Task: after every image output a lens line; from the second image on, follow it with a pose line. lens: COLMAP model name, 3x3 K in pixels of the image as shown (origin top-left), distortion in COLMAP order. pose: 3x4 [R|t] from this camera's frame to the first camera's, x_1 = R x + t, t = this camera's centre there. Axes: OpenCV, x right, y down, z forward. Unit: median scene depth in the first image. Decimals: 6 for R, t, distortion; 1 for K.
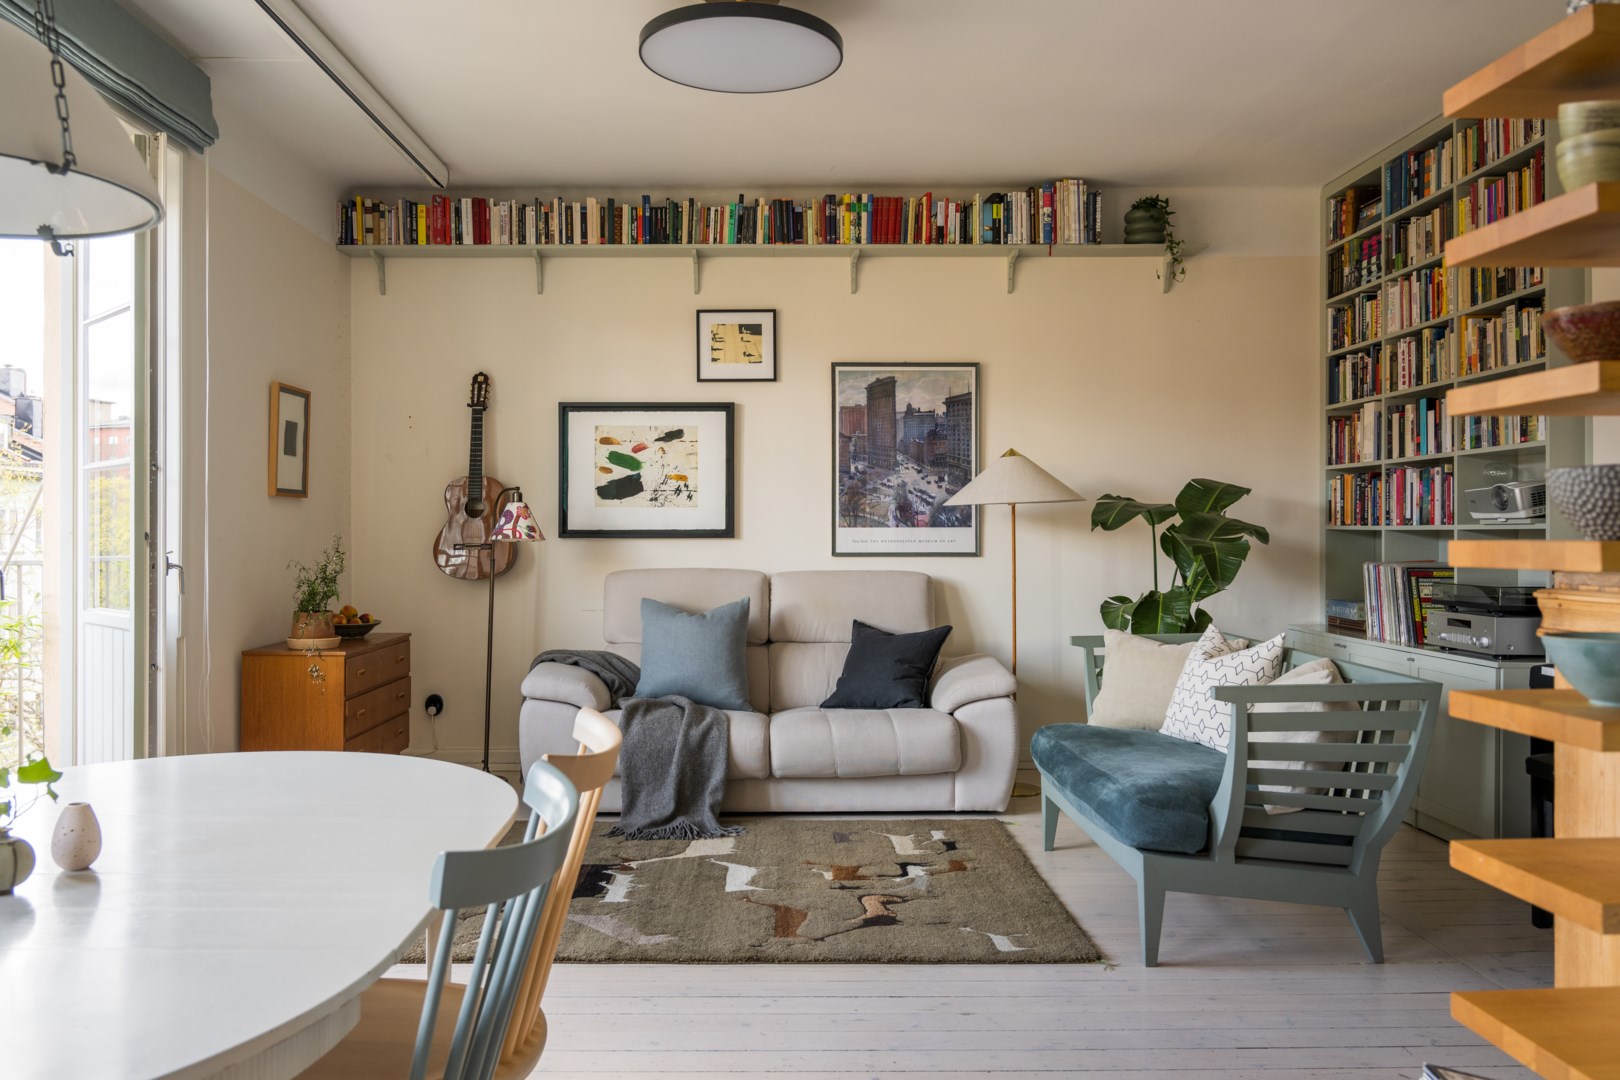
lens RADIAL K [[1149.0, 0, 805.3], [0, 1149.0, 525.7], [0, 0, 1]] dist [-0.016844, -0.002857]
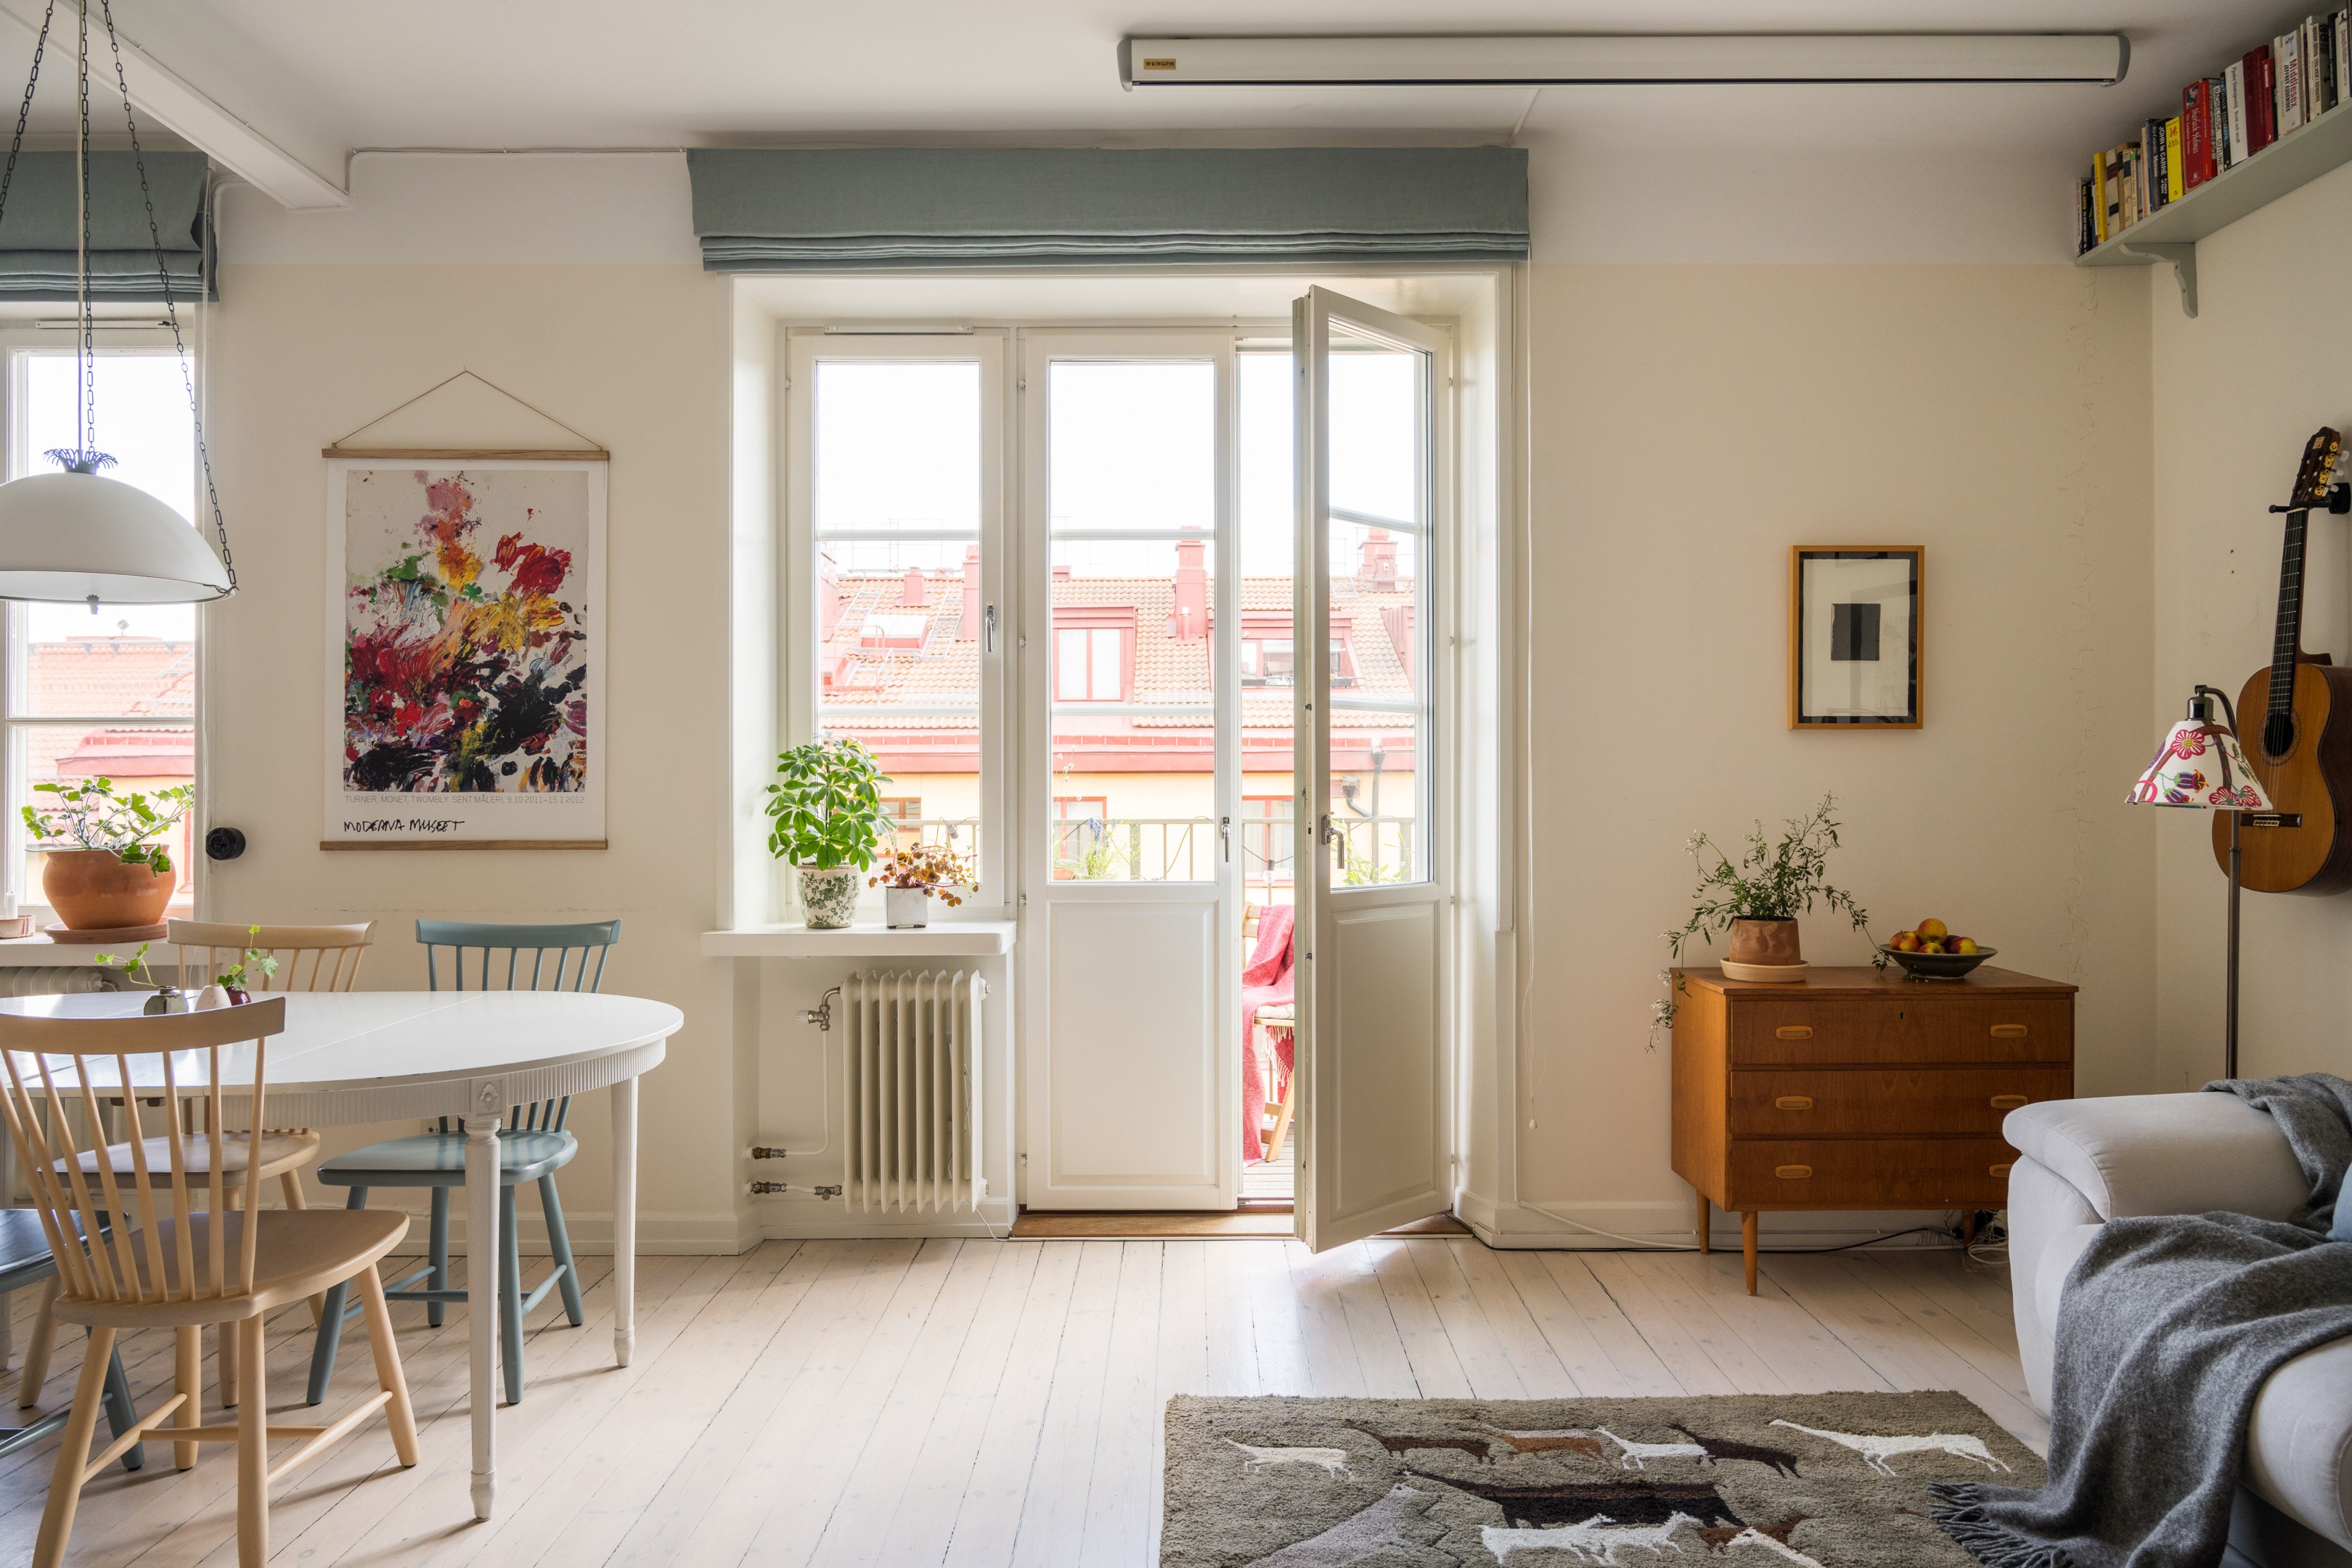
lens RADIAL K [[1592.5, 0, 1177.6], [0, 1592.5, 783.5], [0, 0, 1]] dist [-0.010337, 0.000370]
pose [[0.001941, -0.001017, -0.999998, 0.337140], [0.007524, 0.999971, -0.001002, 0.001273], [0.999970, -0.007522, 0.001949, 0.565749]]
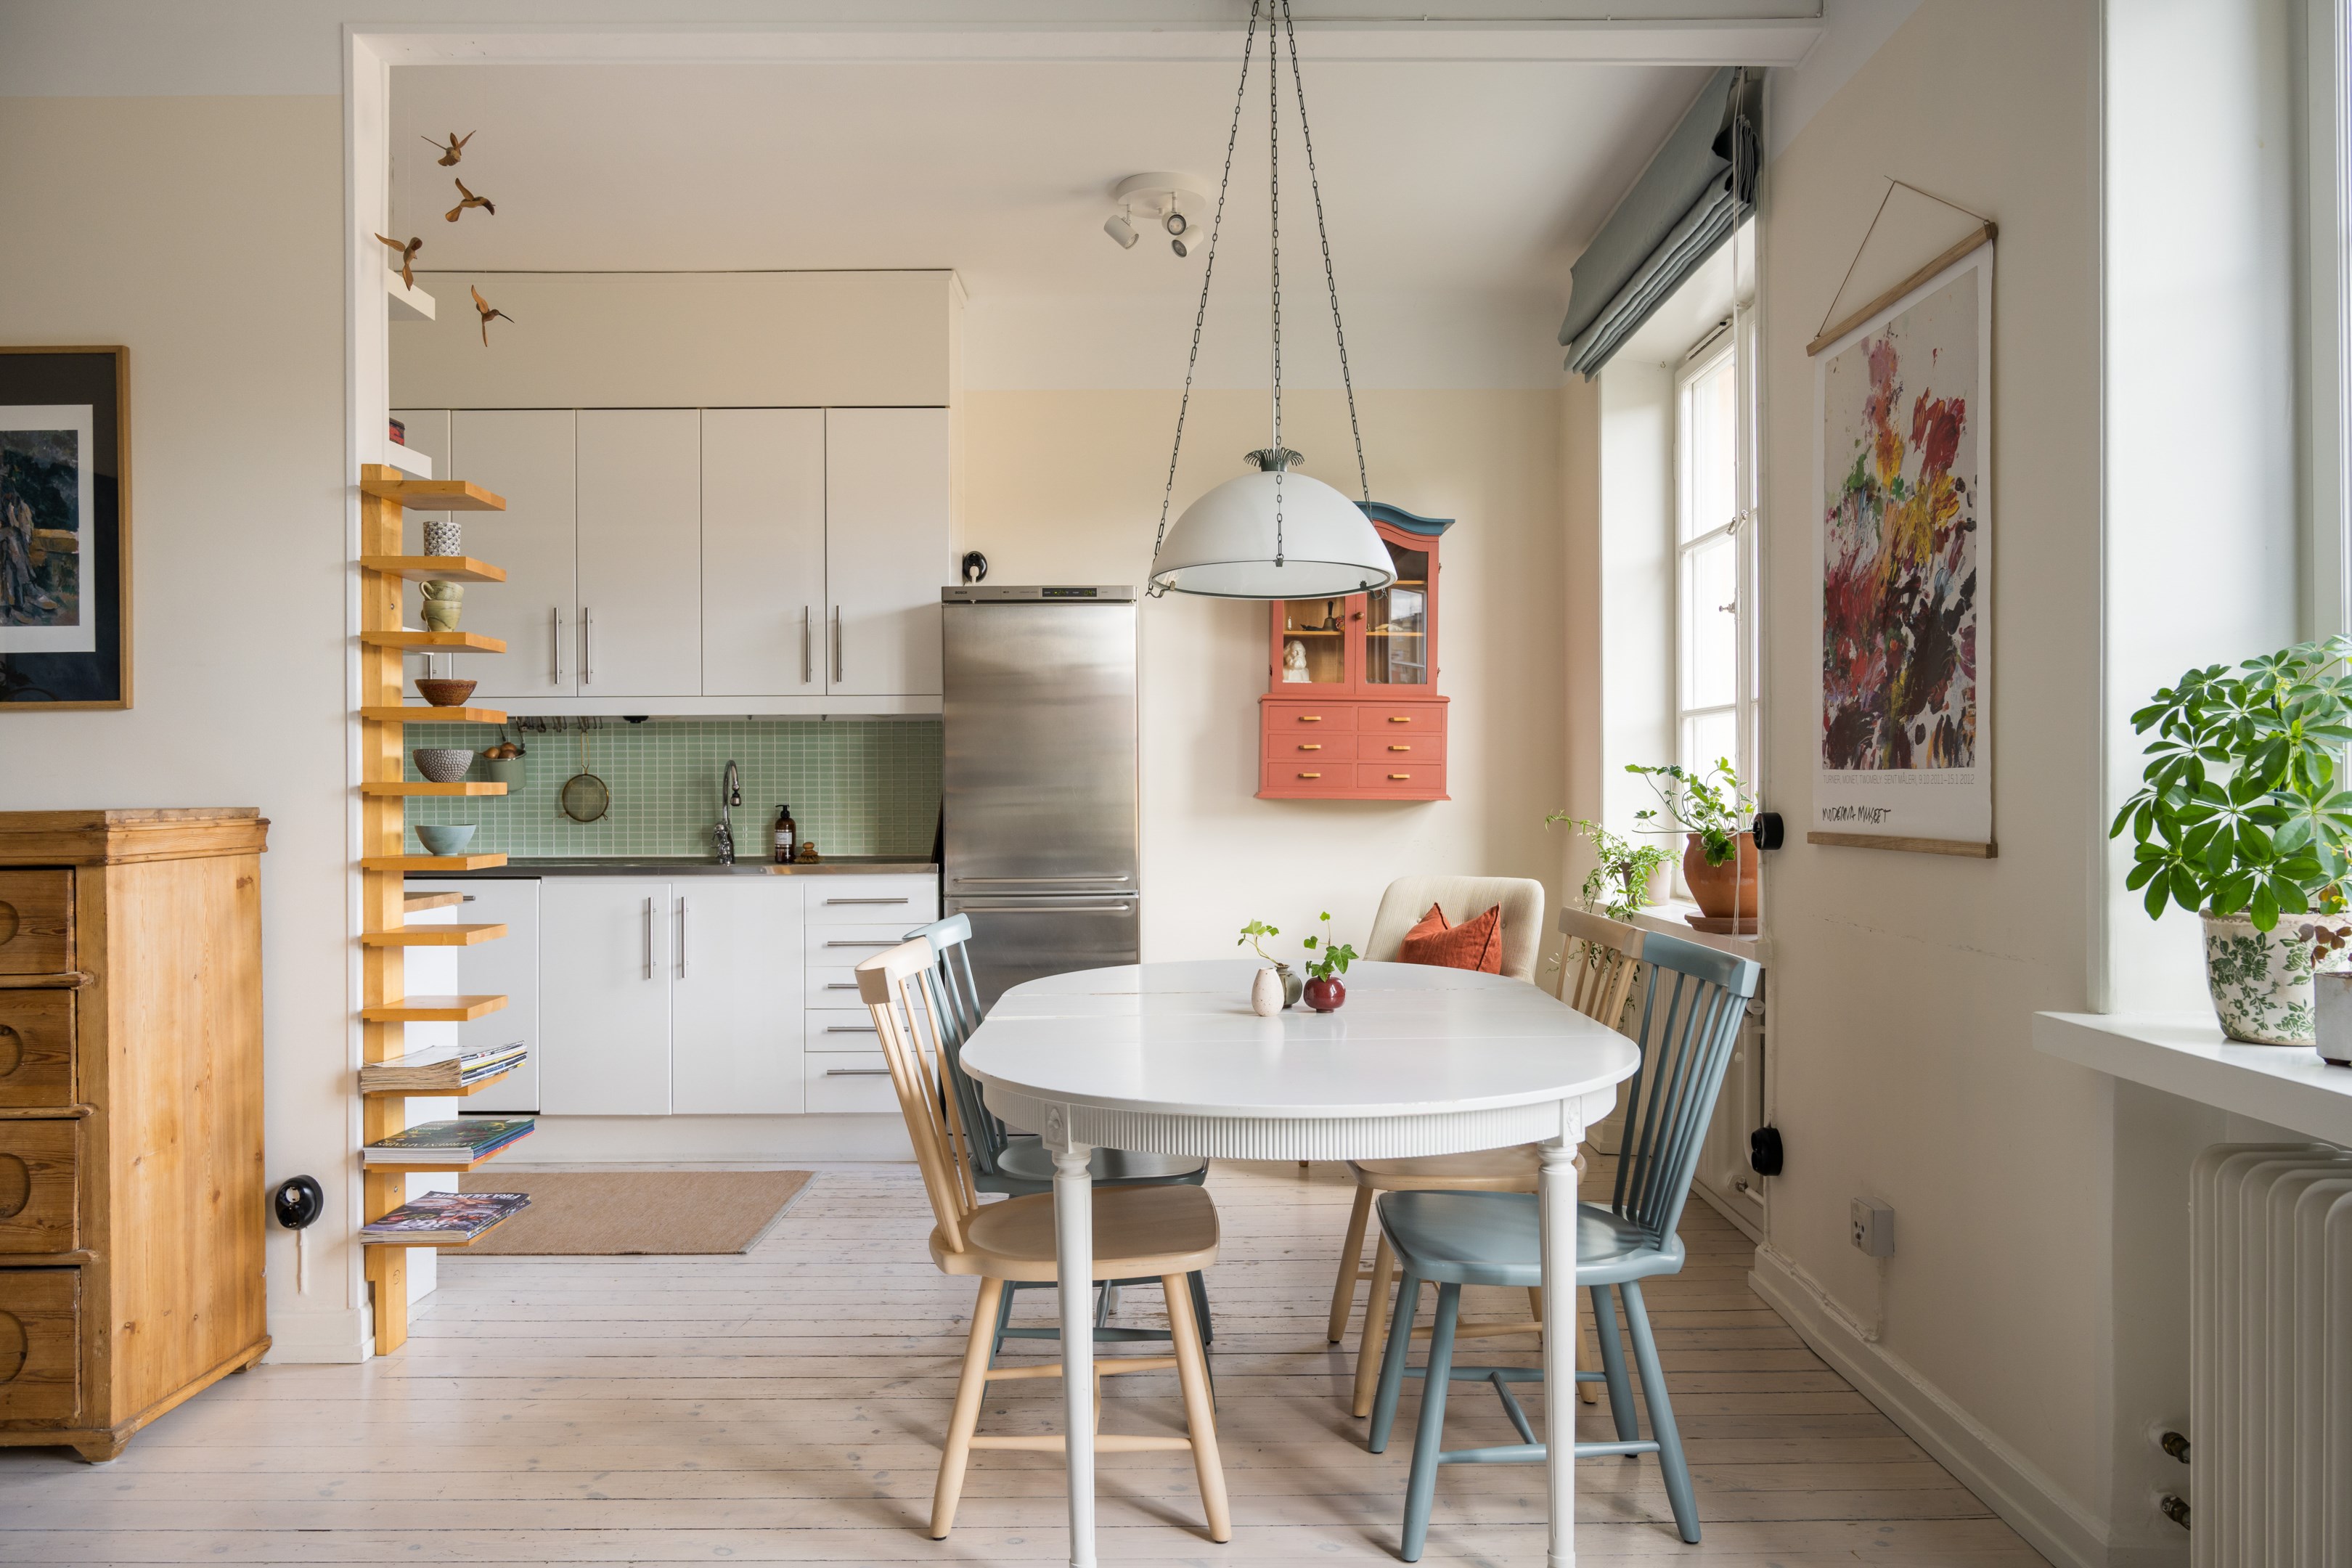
lens RADIAL K [[1592.5, 0, 1193.8], [0, 1592.5, 783.0], [0, 0, 1]] dist [-0.010337, 0.000370]
pose [[-0.999946, 0.006955, 0.007717, -0.166919], [0.006885, 0.999936, -0.008946, 0.009730], [-0.007779, -0.008892, -0.999930, 0.765487]]
